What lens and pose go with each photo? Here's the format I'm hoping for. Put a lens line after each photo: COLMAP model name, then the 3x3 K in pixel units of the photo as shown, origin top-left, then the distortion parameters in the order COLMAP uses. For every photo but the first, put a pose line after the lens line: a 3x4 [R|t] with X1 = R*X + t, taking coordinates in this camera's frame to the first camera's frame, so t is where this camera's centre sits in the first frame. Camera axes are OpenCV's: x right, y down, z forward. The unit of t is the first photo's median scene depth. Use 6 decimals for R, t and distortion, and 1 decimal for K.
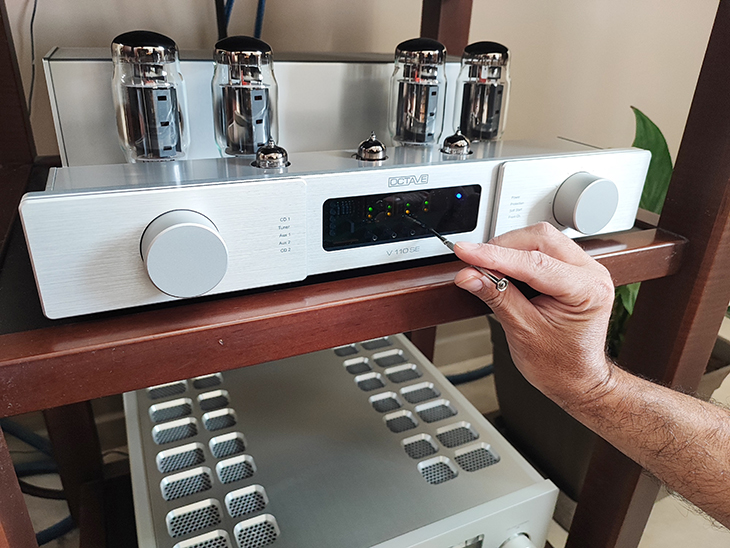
lens RADIAL K [[533.9, 0, 364.1], [0, 533.9, 285.5], [0, 0, 1]] dist [0.000733, 0.003782]
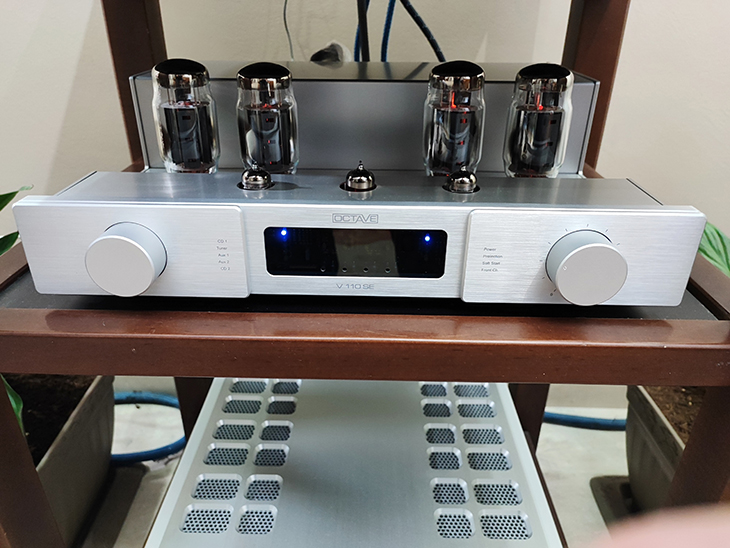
lens RADIAL K [[546.2, 0, 361.5], [0, 546.2, 274.9], [0, 0, 1]] dist [0.006738, 0.002261]
pose [[0.899604, 0.175181, -0.400031, 0.466081], [-0.171817, 0.984120, 0.044576, -0.128313], [0.401487, 0.028631, 0.915417, 0.081863]]
